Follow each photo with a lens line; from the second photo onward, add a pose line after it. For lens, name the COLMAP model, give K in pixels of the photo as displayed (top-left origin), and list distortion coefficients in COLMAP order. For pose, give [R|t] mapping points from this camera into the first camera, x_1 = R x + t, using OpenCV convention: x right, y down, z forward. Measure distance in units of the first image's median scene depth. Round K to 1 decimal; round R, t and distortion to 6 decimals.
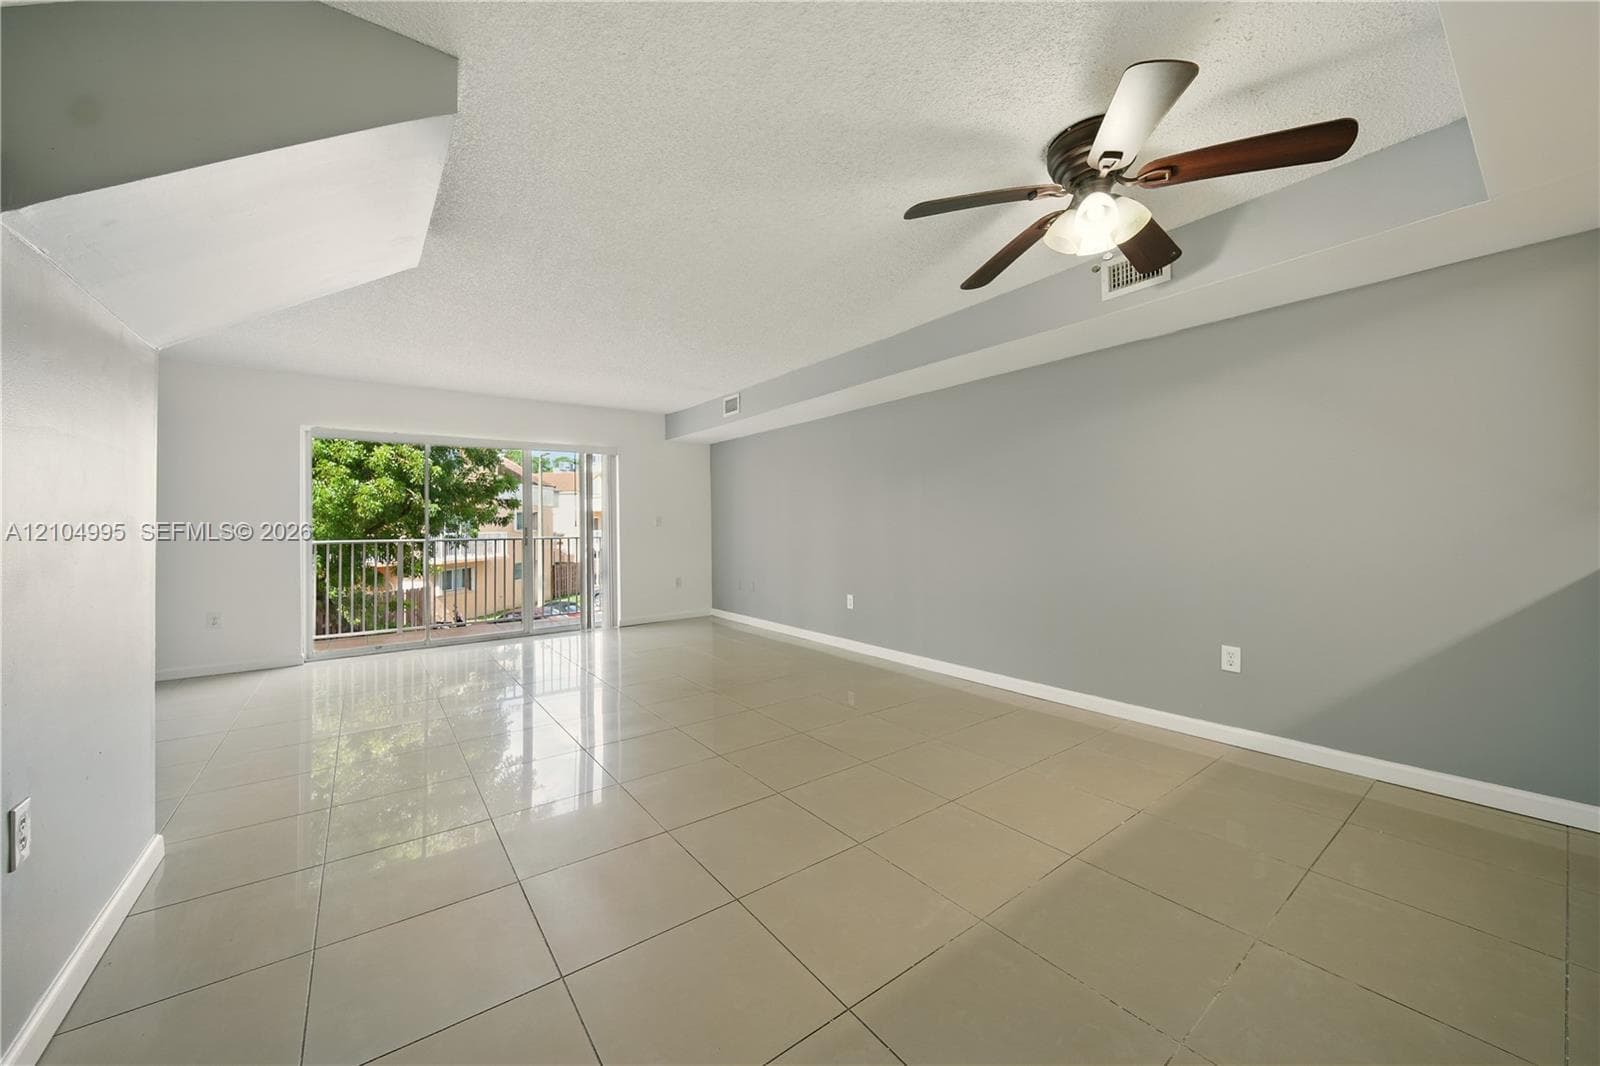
lens RADIAL K [[569.1, 0, 793.7], [0, 569.1, 525.1], [0, 0, 1]] dist [0.002044, 0.000101]
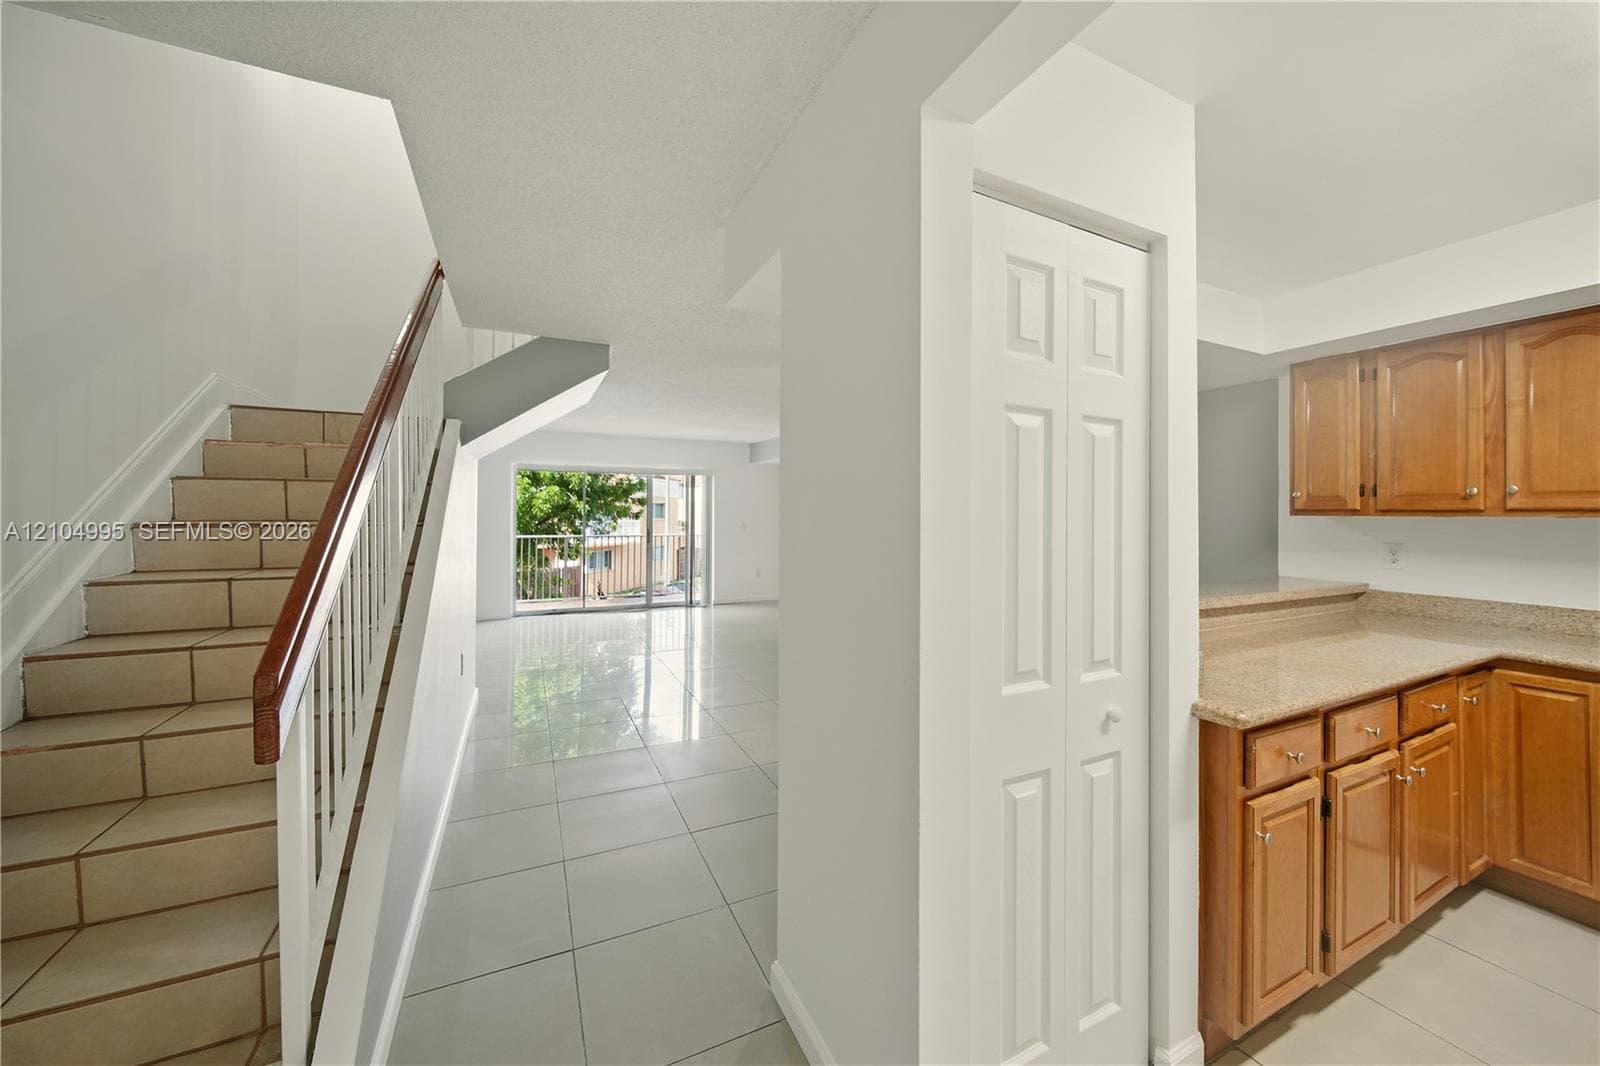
lens RADIAL K [[569.1, 0, 800.0], [0, 569.1, 524.7], [0, 0, 1]] dist [0.002044, 0.000101]
pose [[0.980886, 0.017799, -0.193768, 0.093917], [-0.013055, 0.999584, 0.025730, -0.029217], [0.194145, -0.022708, 0.980710, -0.169088]]
